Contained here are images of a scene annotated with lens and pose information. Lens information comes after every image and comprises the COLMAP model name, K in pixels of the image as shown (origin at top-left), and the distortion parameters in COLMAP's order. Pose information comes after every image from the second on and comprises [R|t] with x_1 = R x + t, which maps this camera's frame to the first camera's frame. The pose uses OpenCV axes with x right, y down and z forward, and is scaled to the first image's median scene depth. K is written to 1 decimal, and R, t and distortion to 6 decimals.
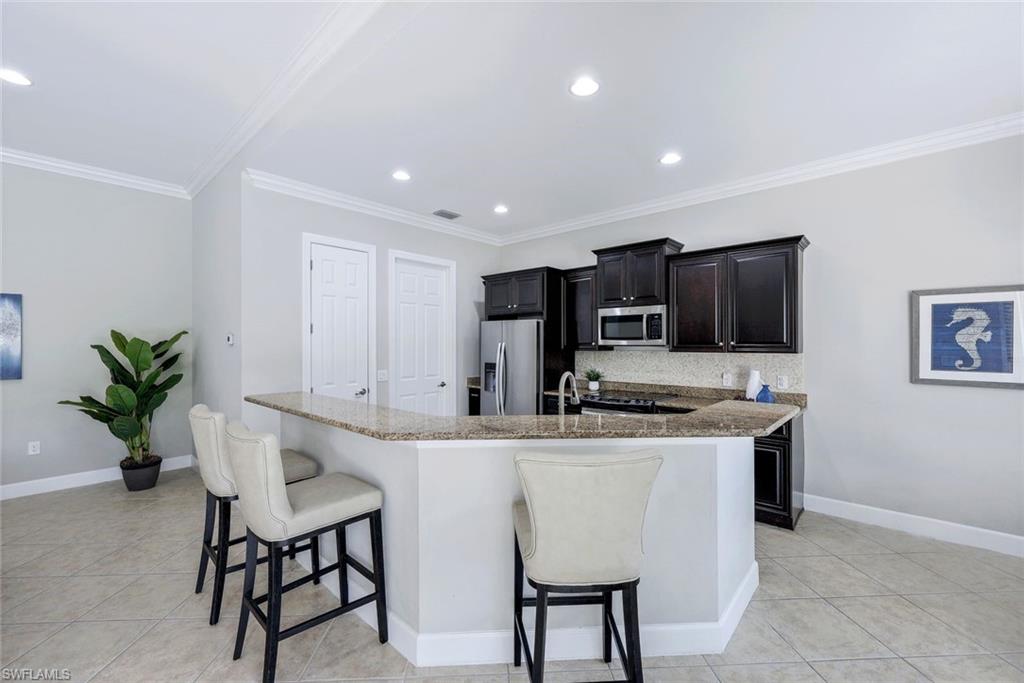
lens RADIAL K [[417.0, 0, 510.8], [0, 417.0, 341.4], [0, 0, 1]] dist [-0.000979, 0.000010]
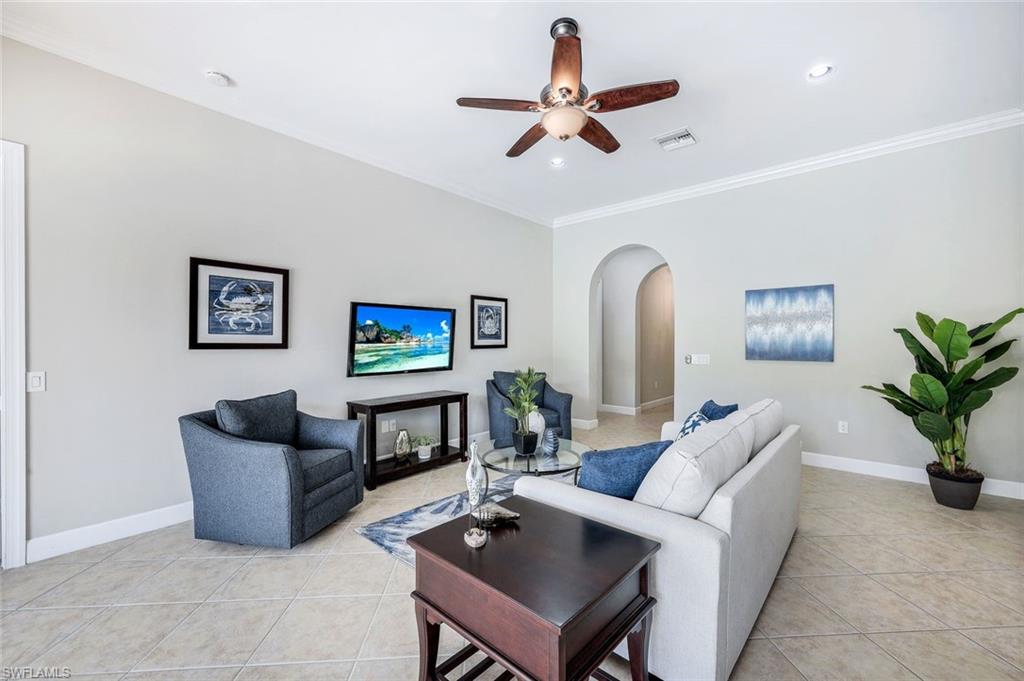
lens RADIAL K [[412.7, 0, 512.3], [0, 412.7, 343.9], [0, 0, 1]] dist [0.000483, 0.000317]
pose [[0.020255, 0.007370, -0.999768, -0.107251], [0.005415, 0.999957, 0.007481, 0.029599], [0.999780, -0.005566, 0.020214, 0.132229]]
